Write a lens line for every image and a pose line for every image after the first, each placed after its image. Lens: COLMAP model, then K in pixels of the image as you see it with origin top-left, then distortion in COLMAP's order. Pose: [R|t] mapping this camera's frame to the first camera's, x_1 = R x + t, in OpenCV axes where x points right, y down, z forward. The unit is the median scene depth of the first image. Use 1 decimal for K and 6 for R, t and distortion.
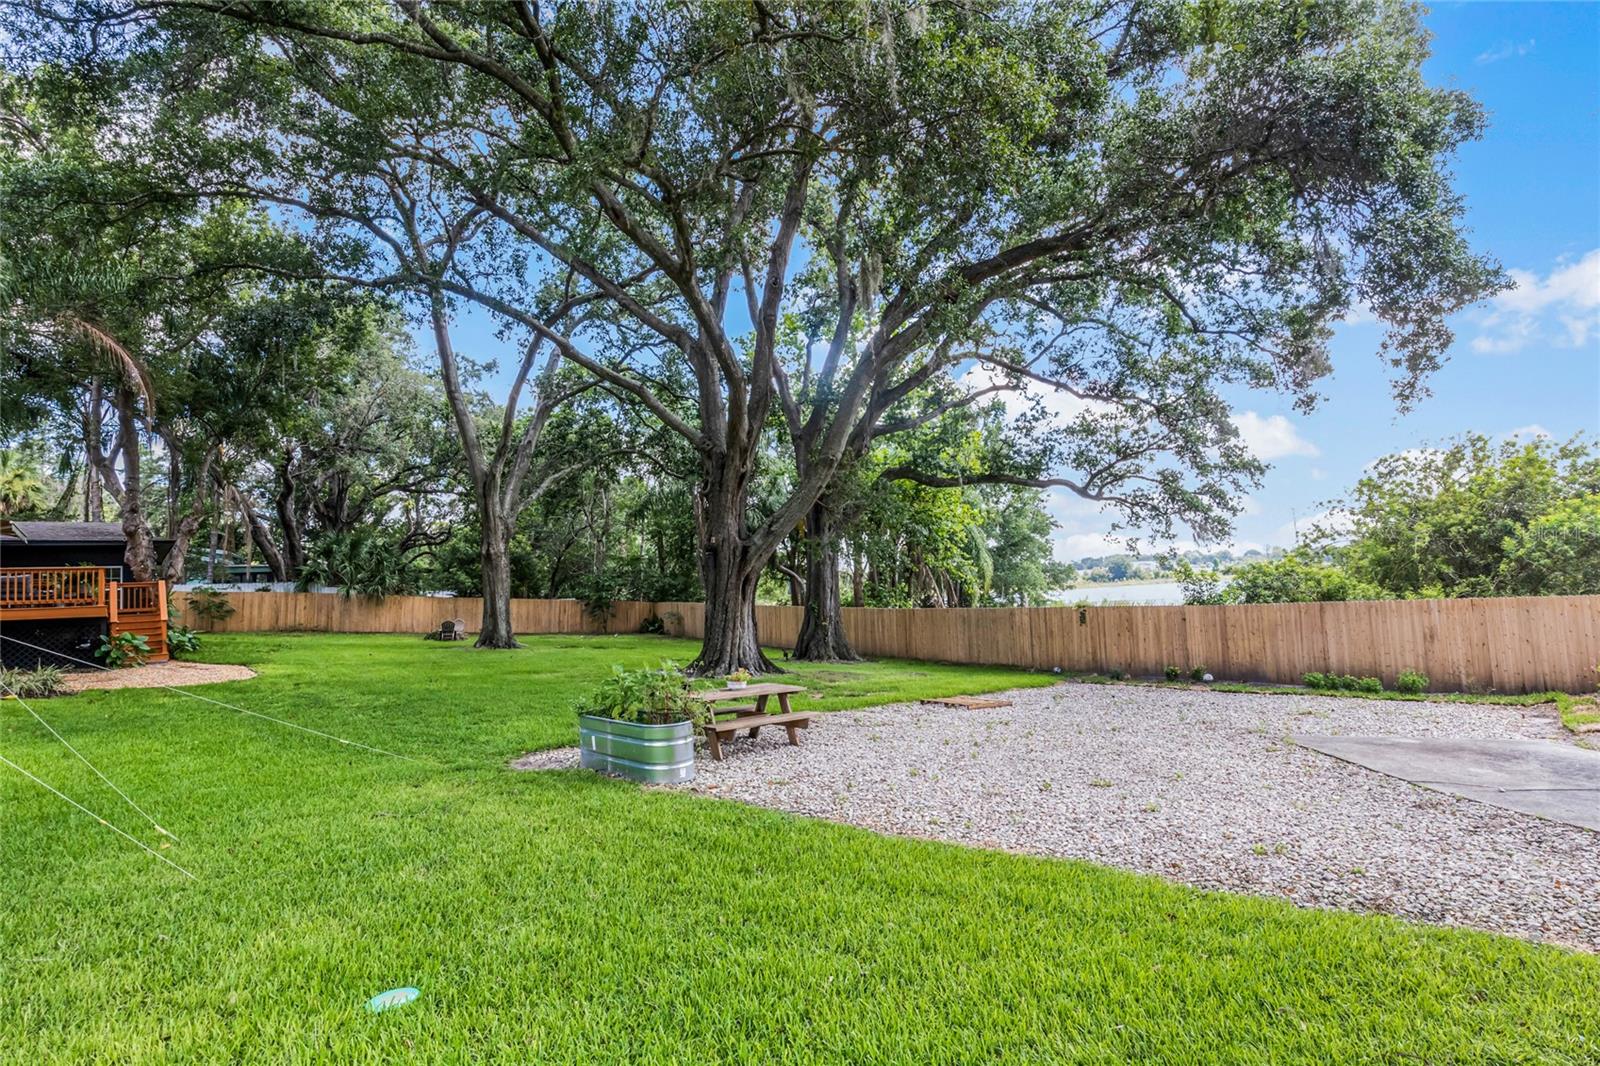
lens RADIAL K [[801.6, 0, 800.0], [0, 801.6, 533.0], [0, 0, 1]] dist [0.000142, -0.000003]
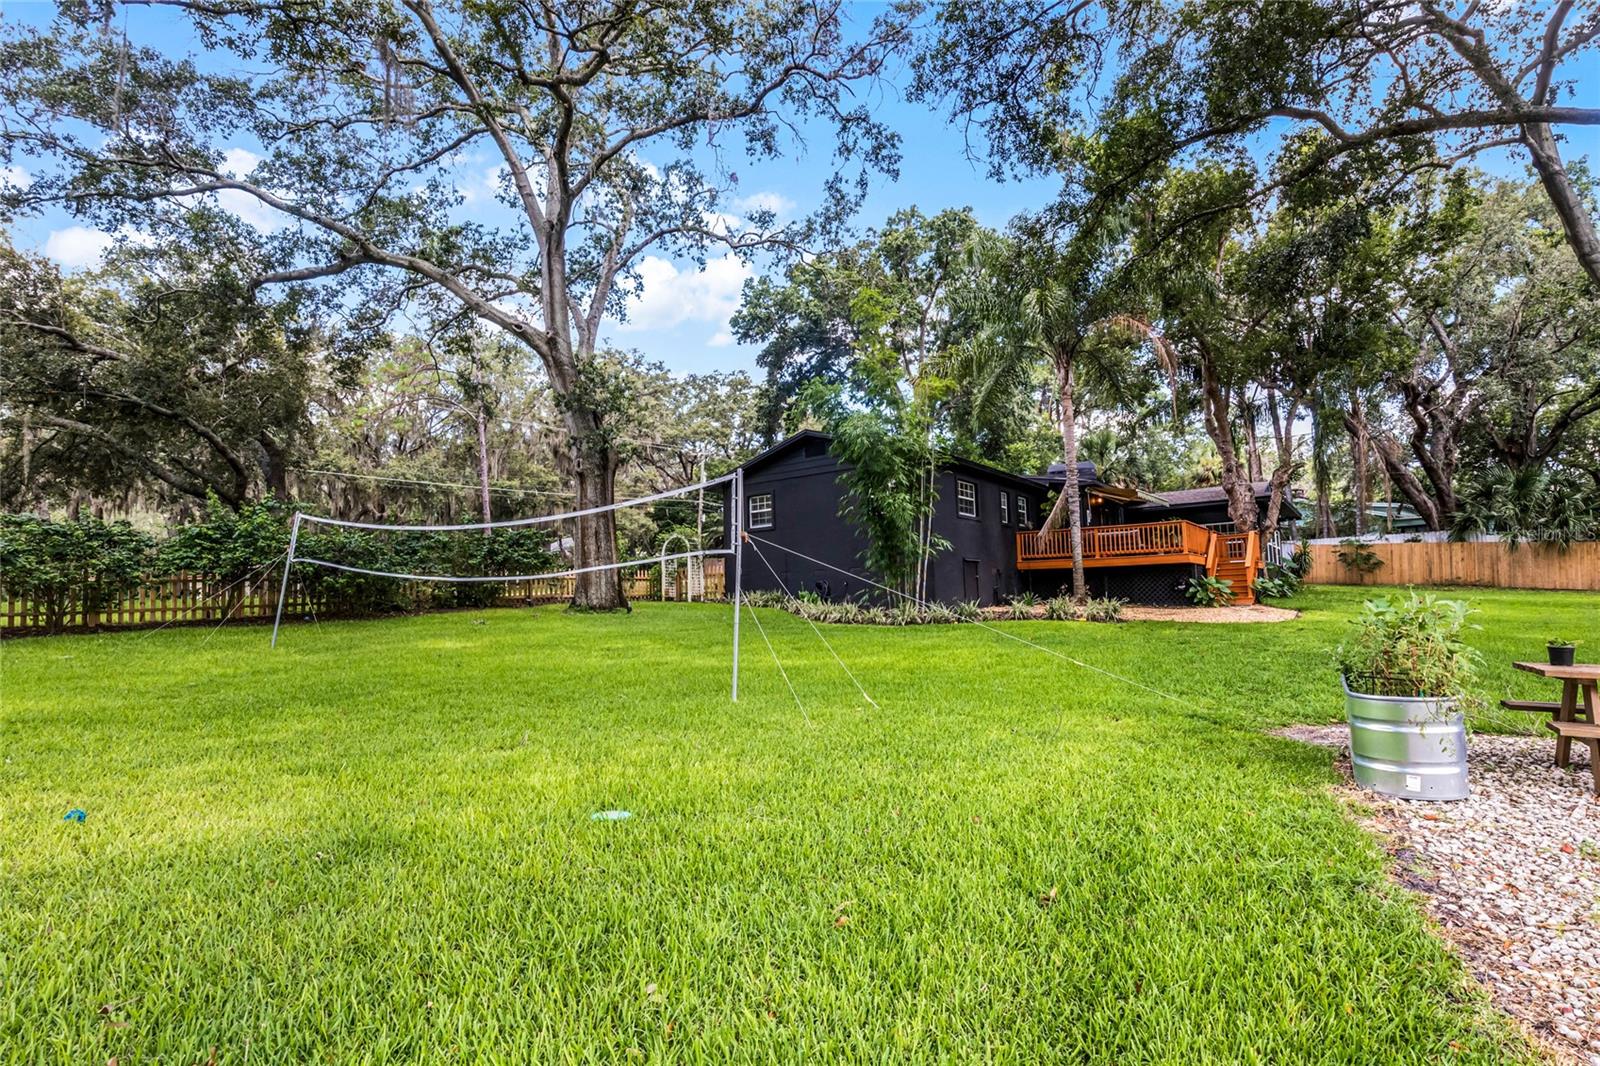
lens RADIAL K [[801.6, 0, 800.0], [0, 801.6, 533.0], [0, 0, 1]] dist [0.000142, -0.000003]
pose [[0.230471, -0.044669, -0.972053, 0.112347], [0.091765, 0.995492, -0.023989, 0.030716], [0.968743, -0.083671, 0.233531, 0.150588]]
